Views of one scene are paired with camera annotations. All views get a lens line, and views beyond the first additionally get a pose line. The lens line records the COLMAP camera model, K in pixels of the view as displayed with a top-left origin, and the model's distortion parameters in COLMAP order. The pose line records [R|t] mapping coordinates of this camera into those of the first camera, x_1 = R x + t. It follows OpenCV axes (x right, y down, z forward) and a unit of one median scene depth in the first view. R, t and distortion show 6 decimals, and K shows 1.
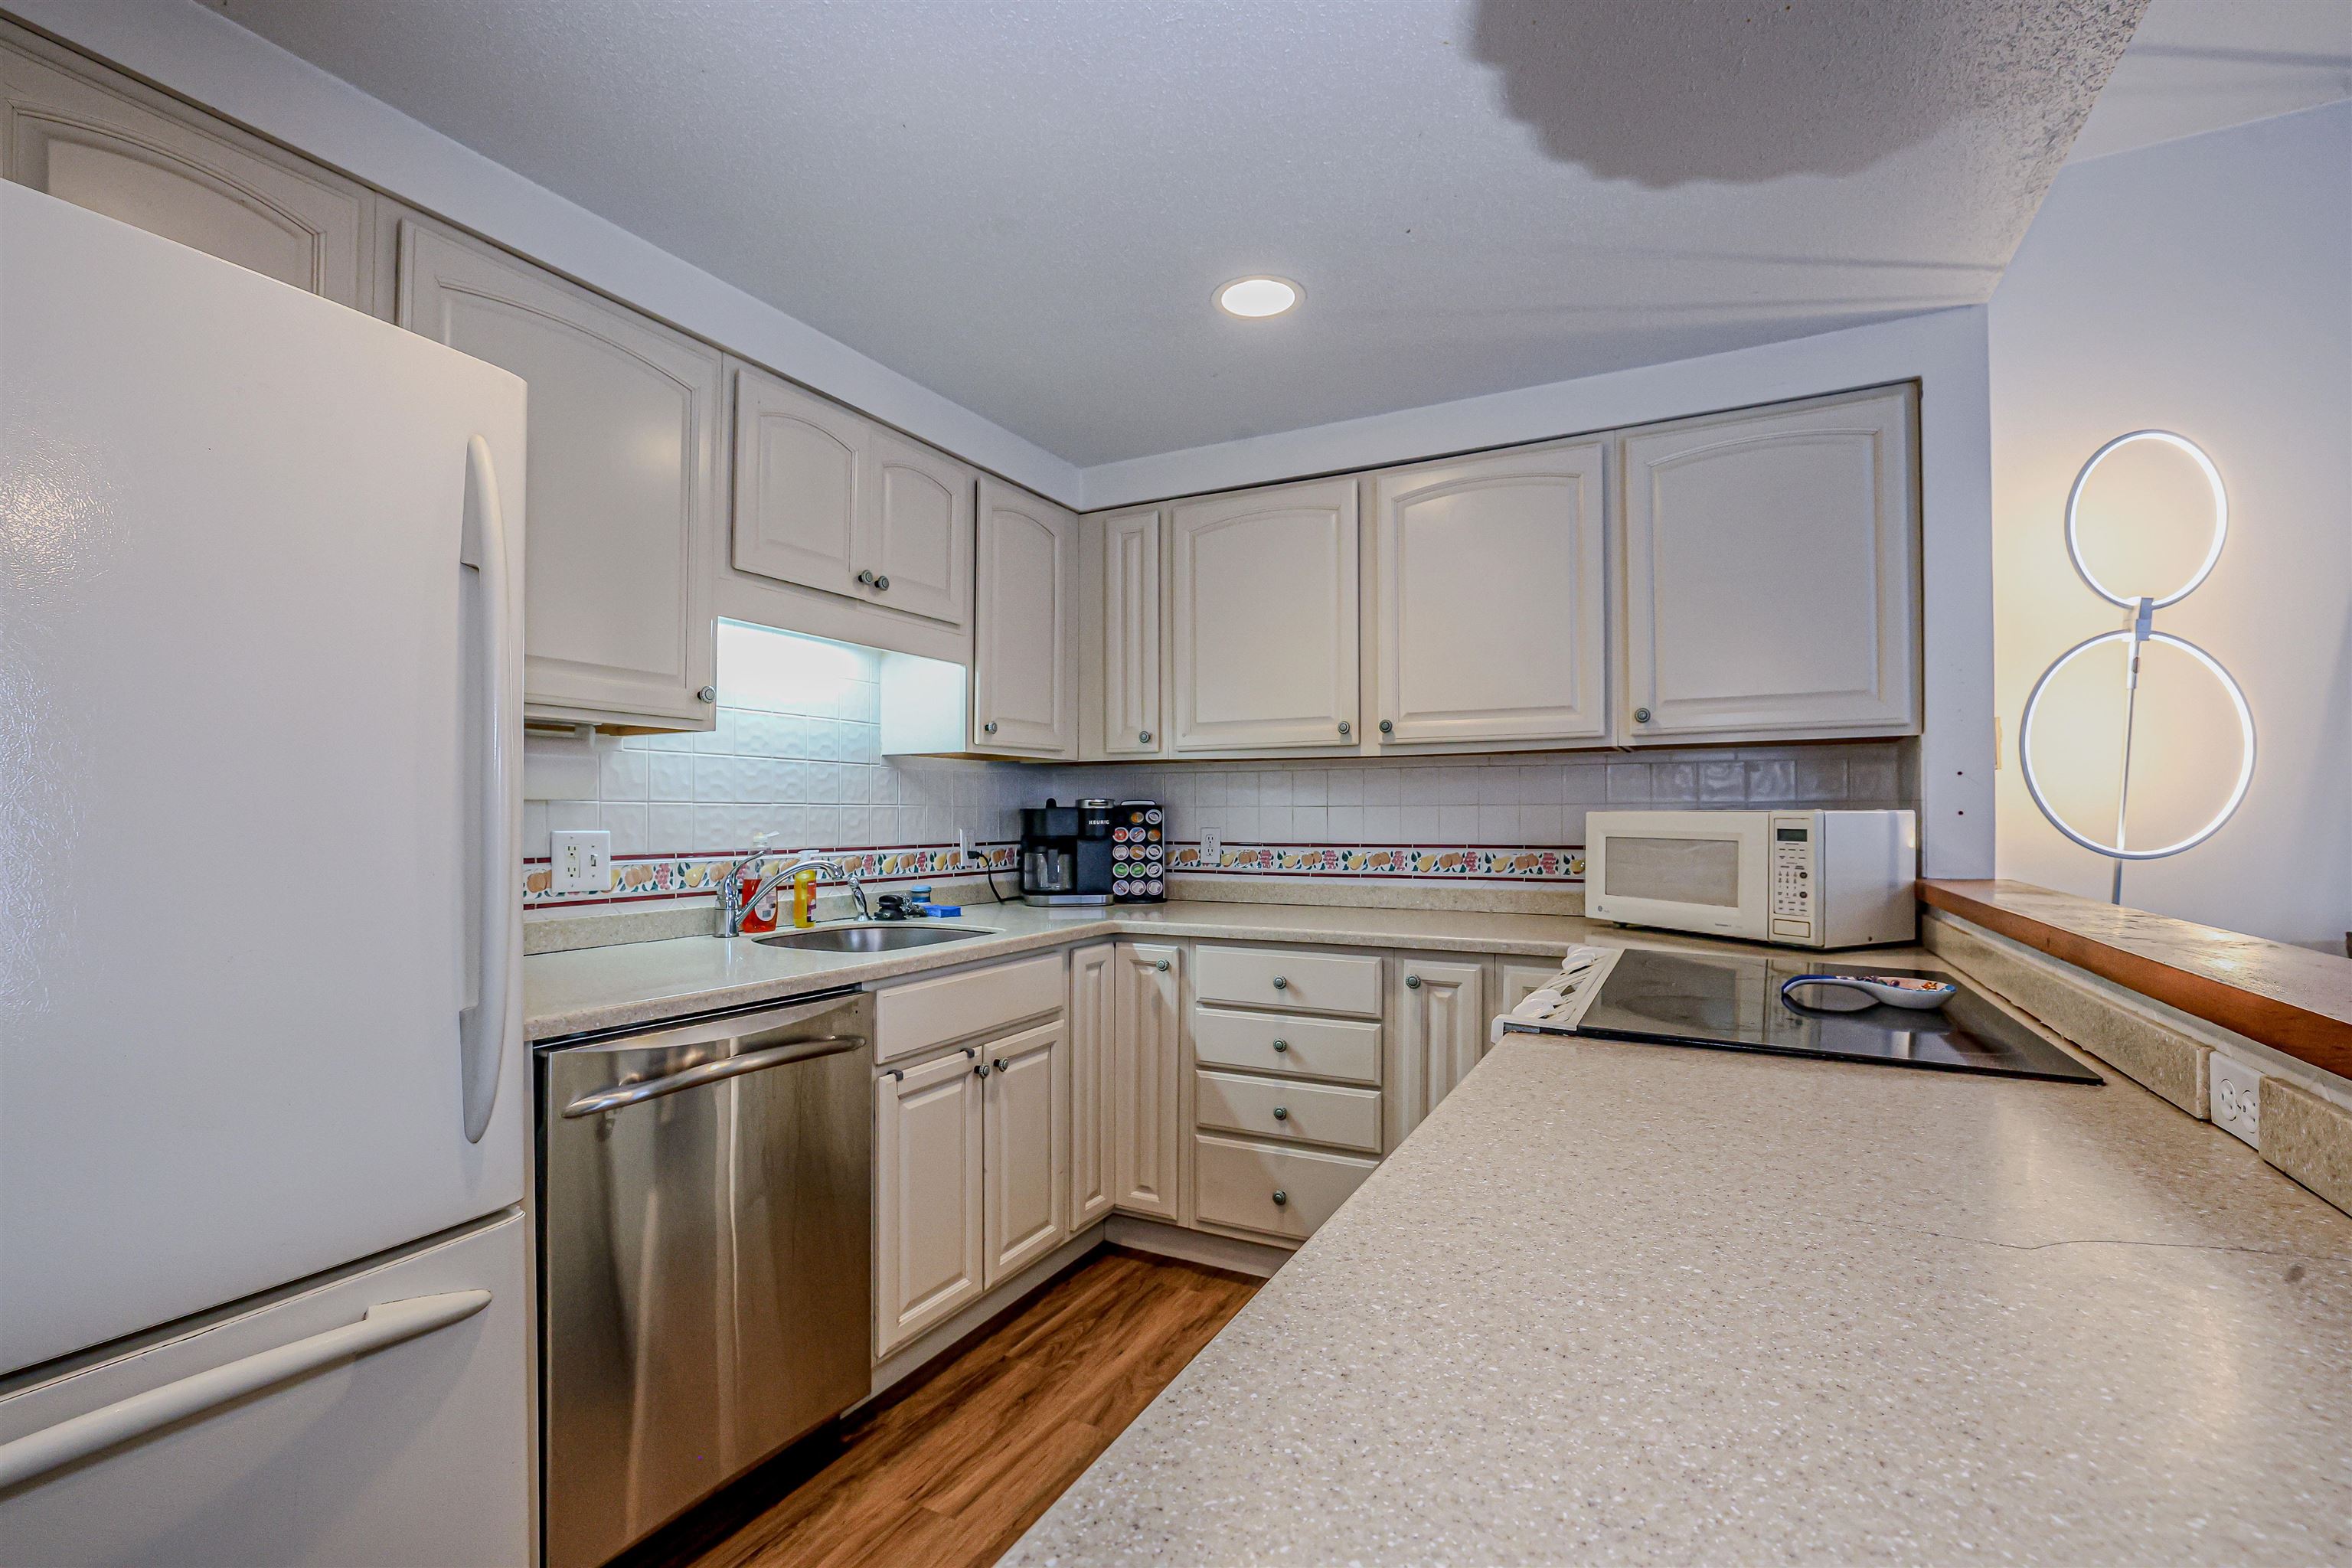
lens RADIAL K [[1064.1, 0, 1176.2], [0, 1064.1, 807.4], [0, 0, 1]] dist [-0.055247, 0.024755]
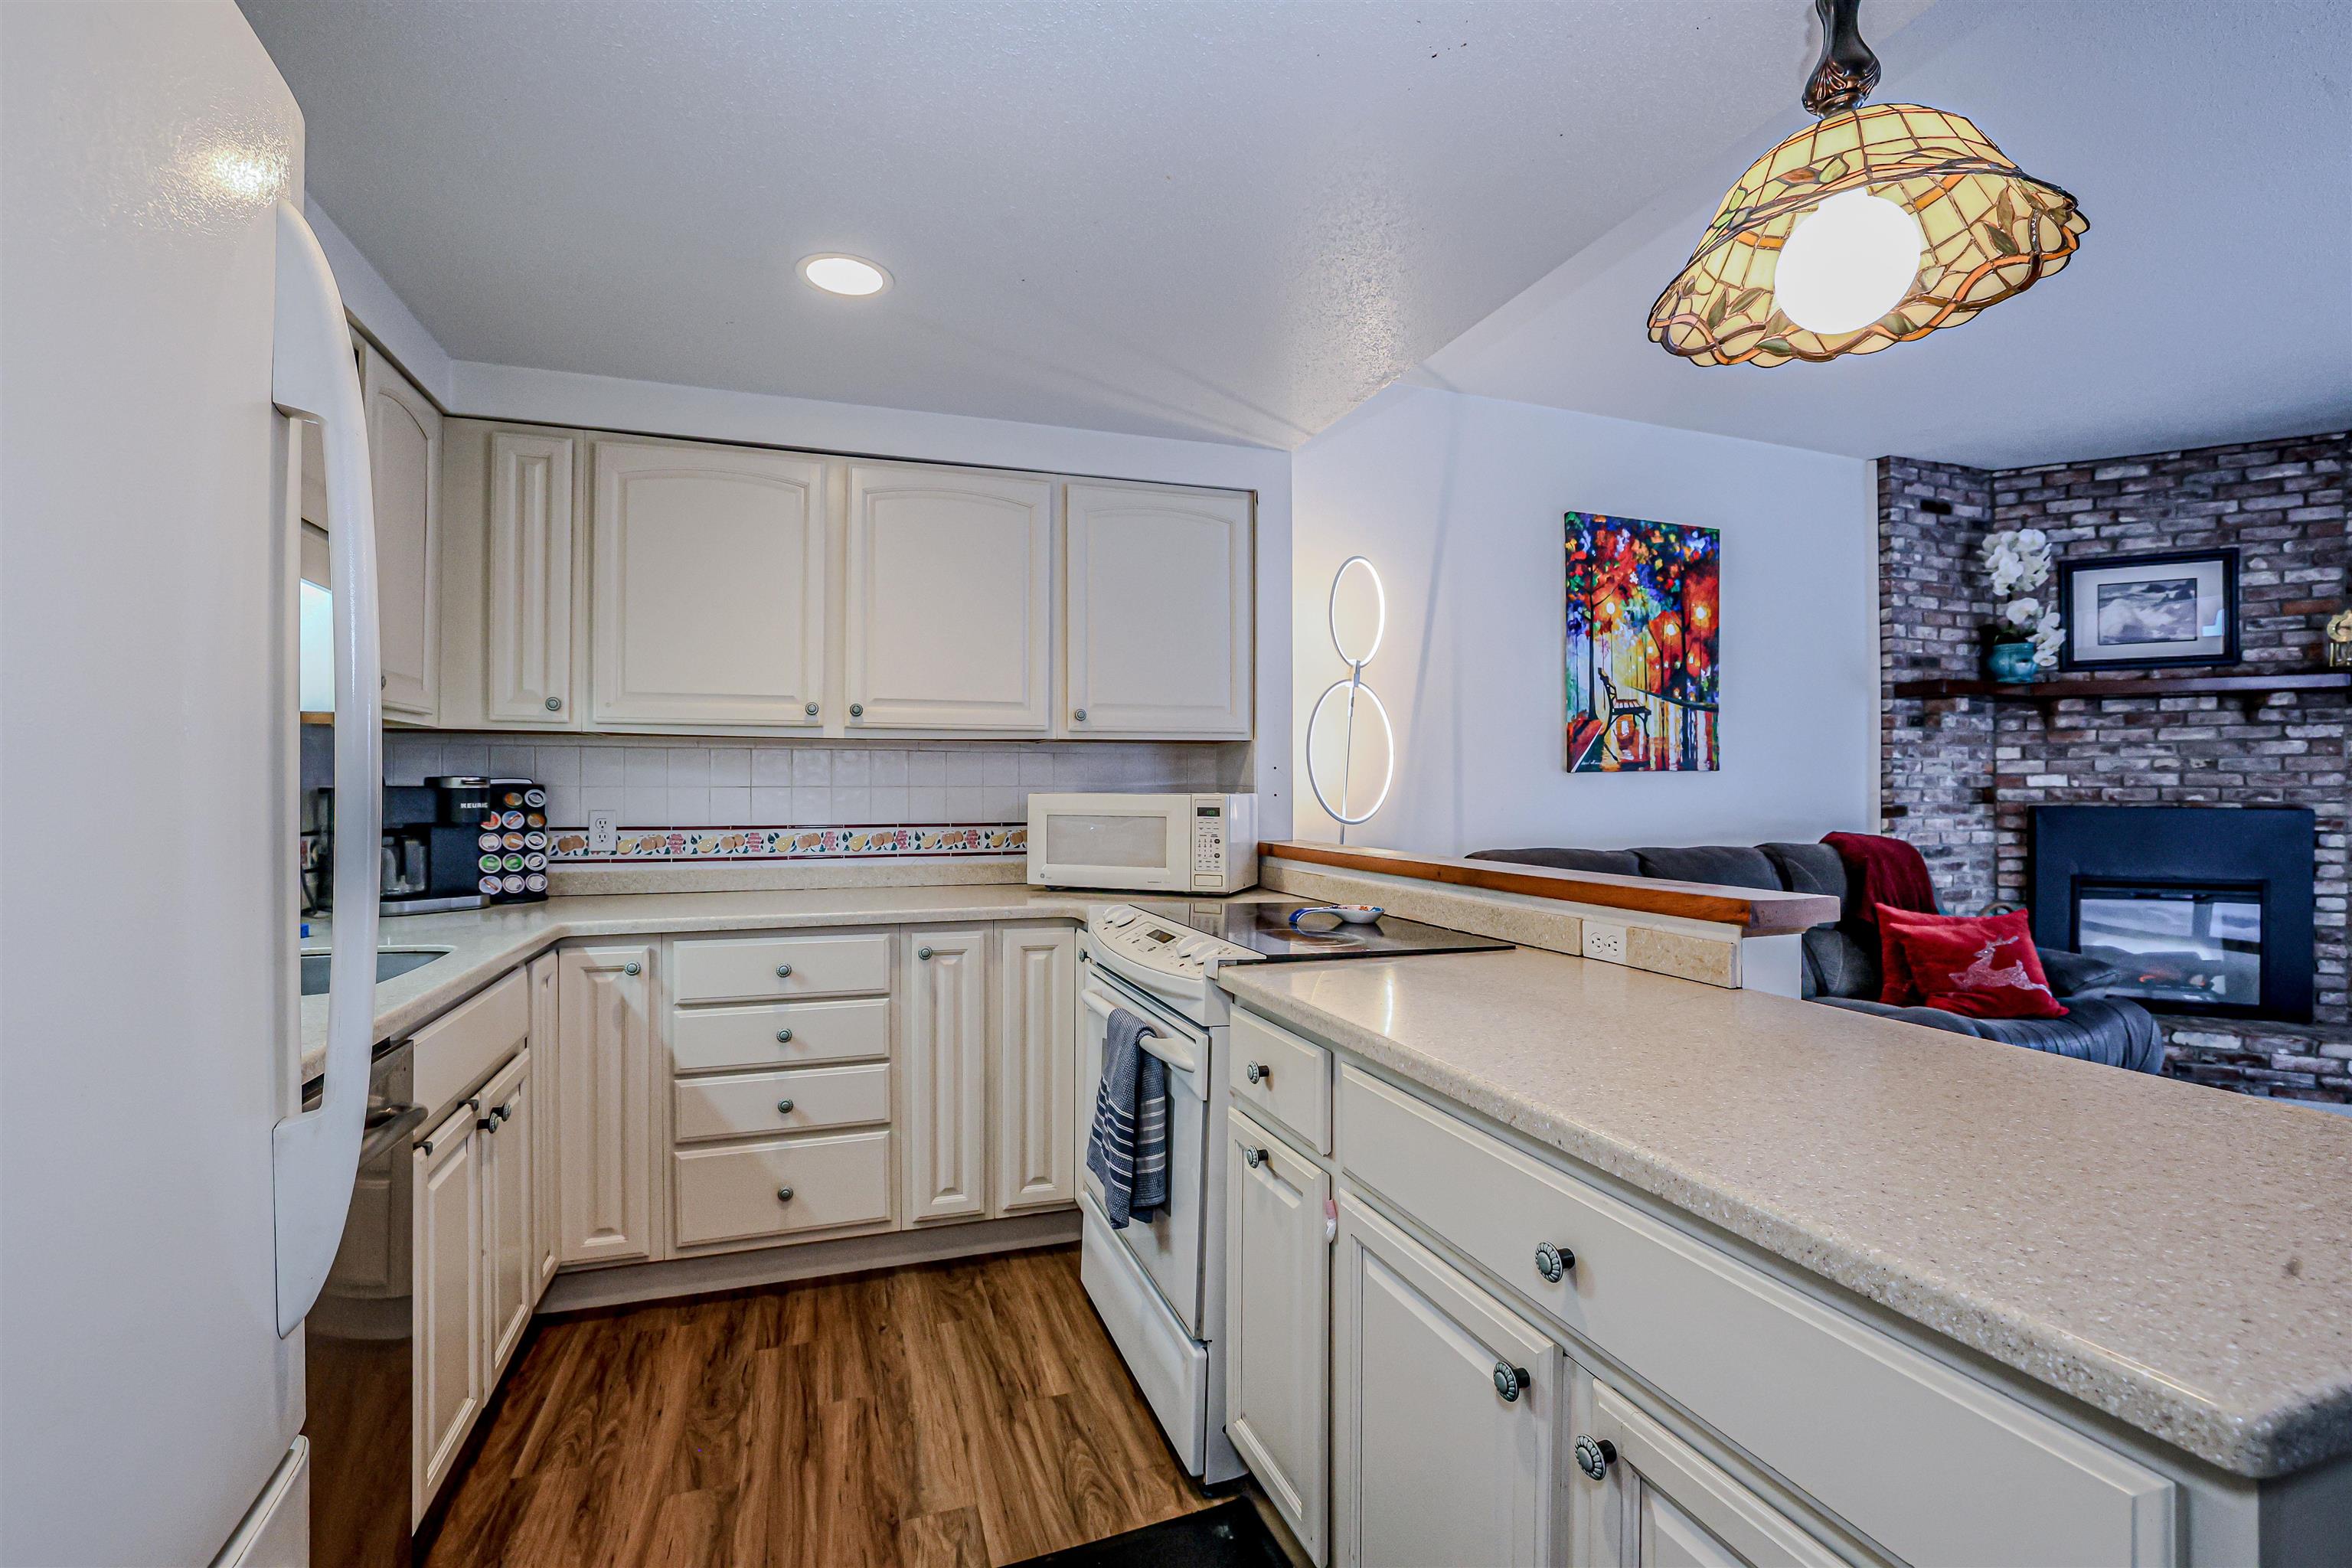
lens RADIAL K [[1043.5, 0, 1208.6], [0, 1043.5, 784.9], [0, 0, 1]] dist [-0.049679, 0.021889]
pose [[0.662348, 0.005814, 0.749174, -0.326410], [-0.007200, 0.999973, -0.001395, -0.005210], [-0.749162, -0.004470, 0.662372, 0.081245]]
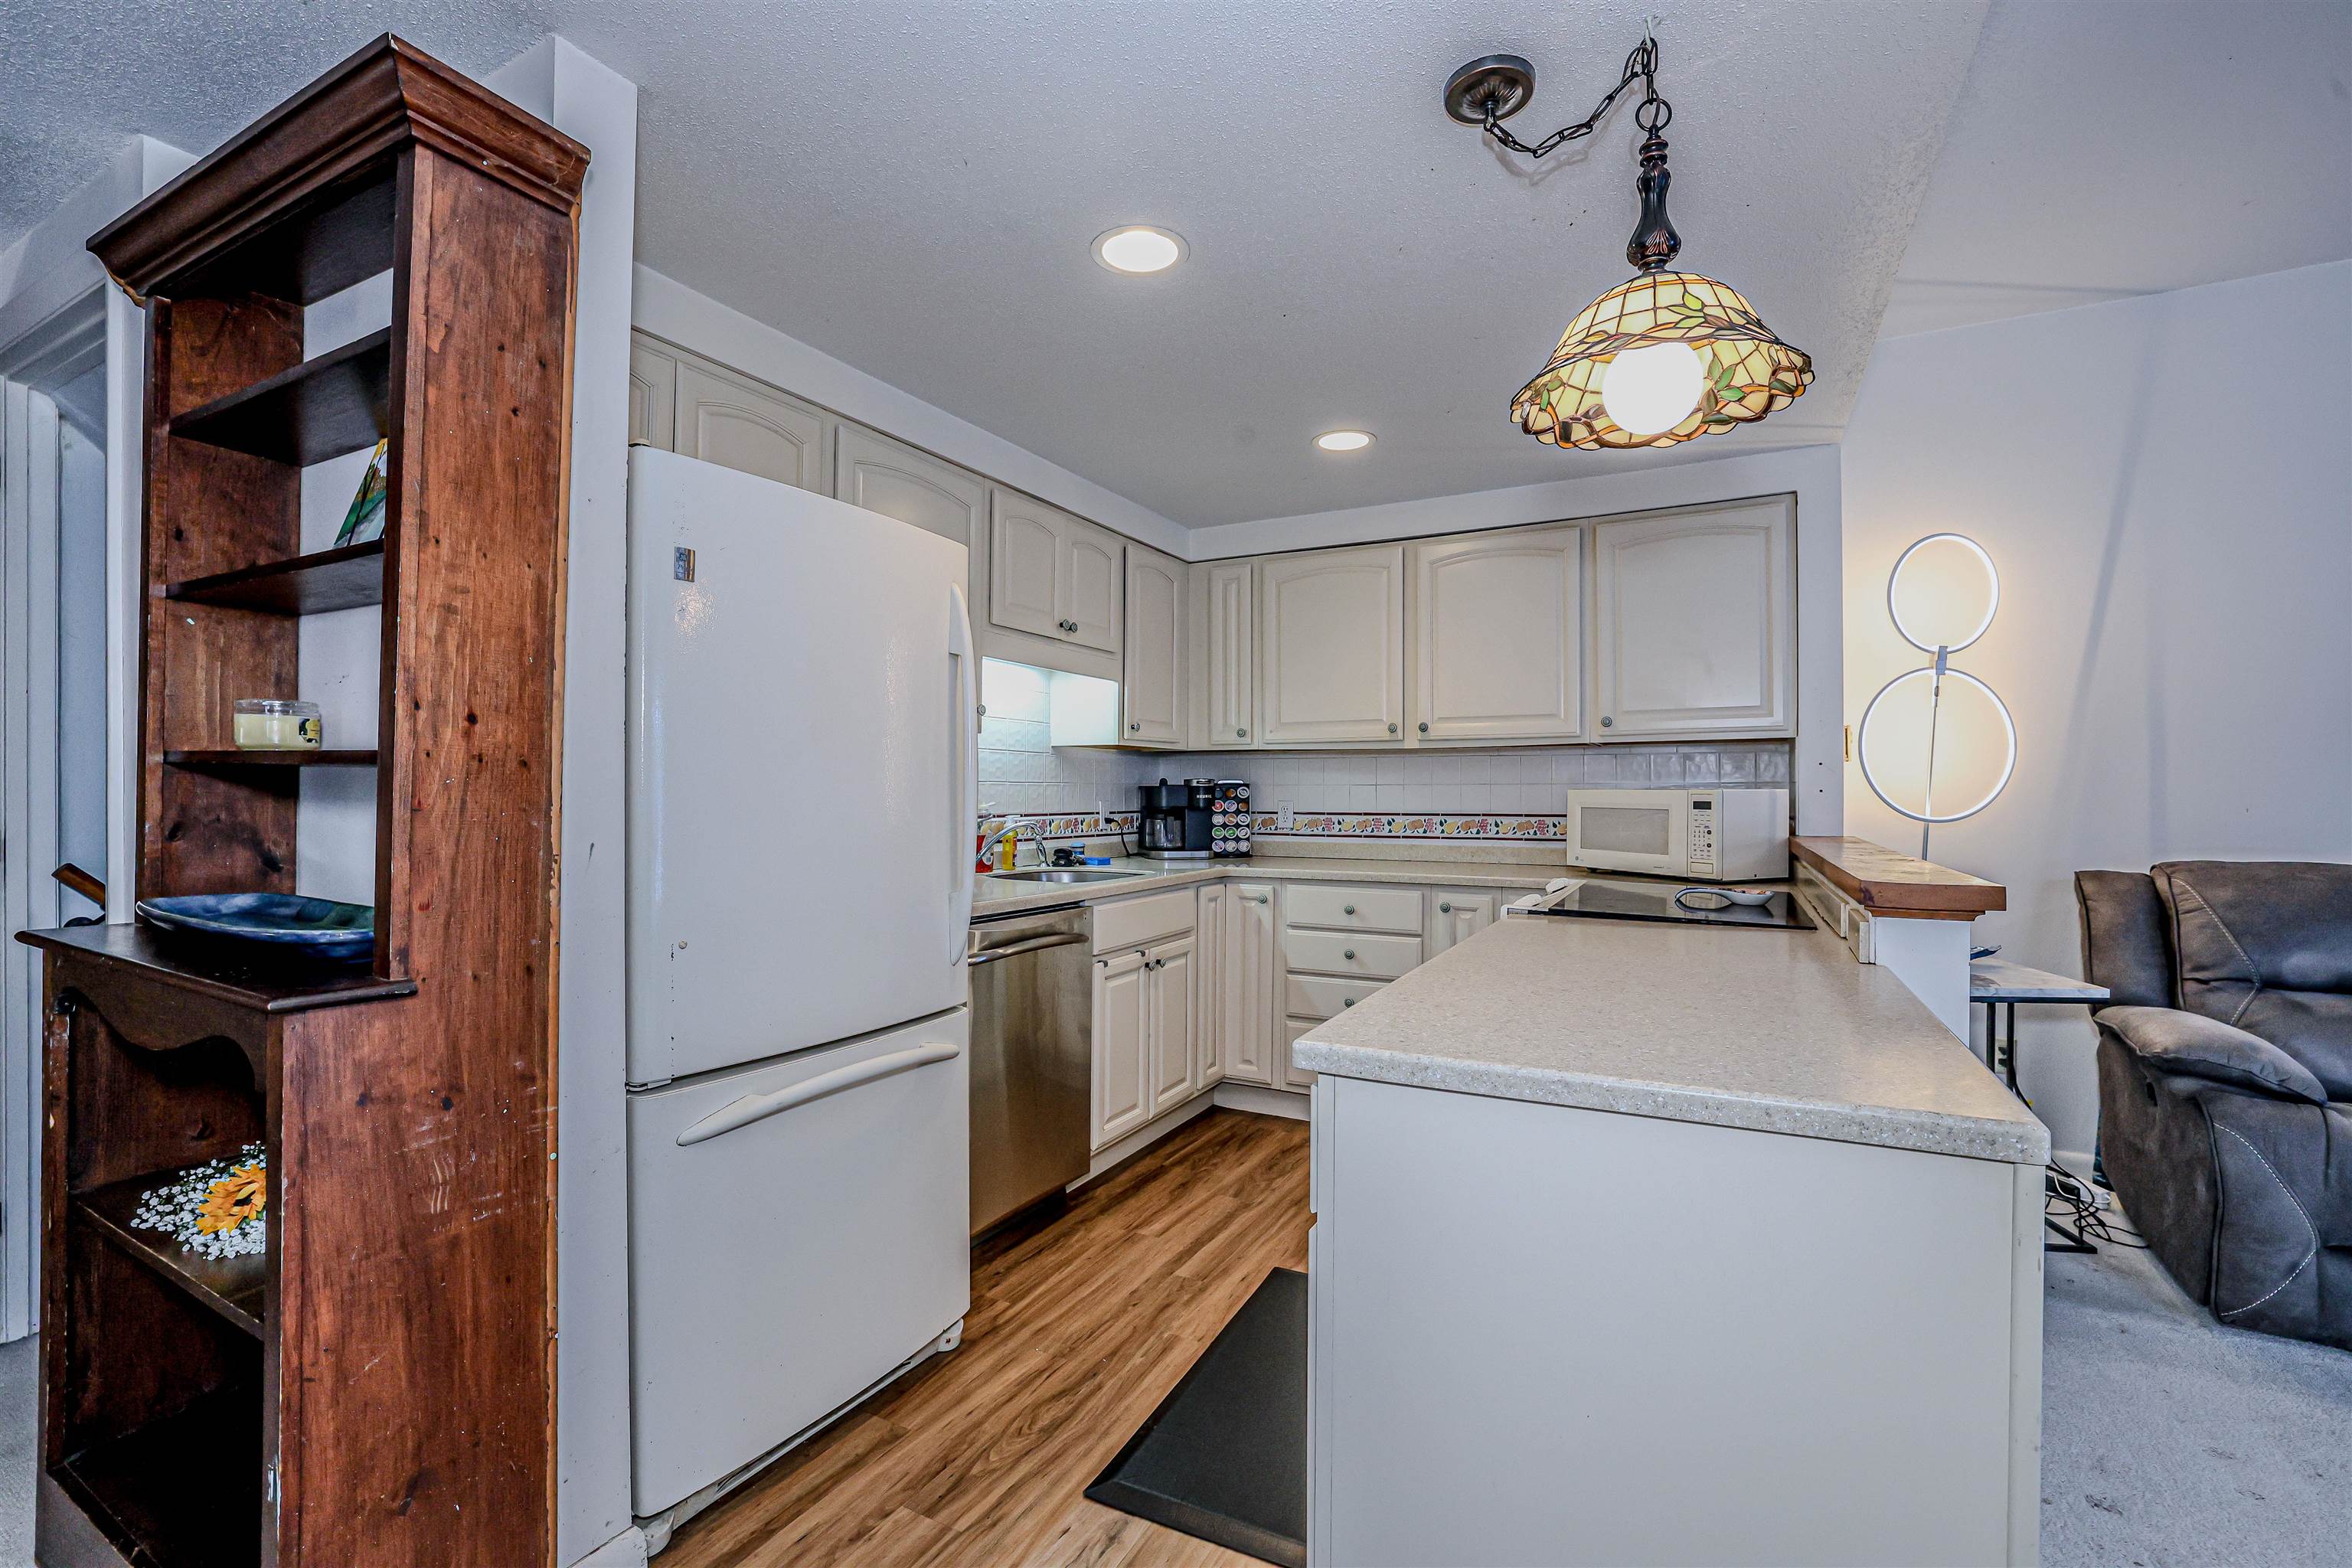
lens RADIAL K [[1067.3, 0, 1176.0], [0, 1067.3, 784.0], [0, 0, 1]] dist [-0.060308, 0.023805]
pose [[0.999982, 0.003321, -0.004921, -0.116245], [-0.003326, 0.999994, -0.001007, 0.000019], [0.004918, 0.001023, 0.999987, -0.382601]]
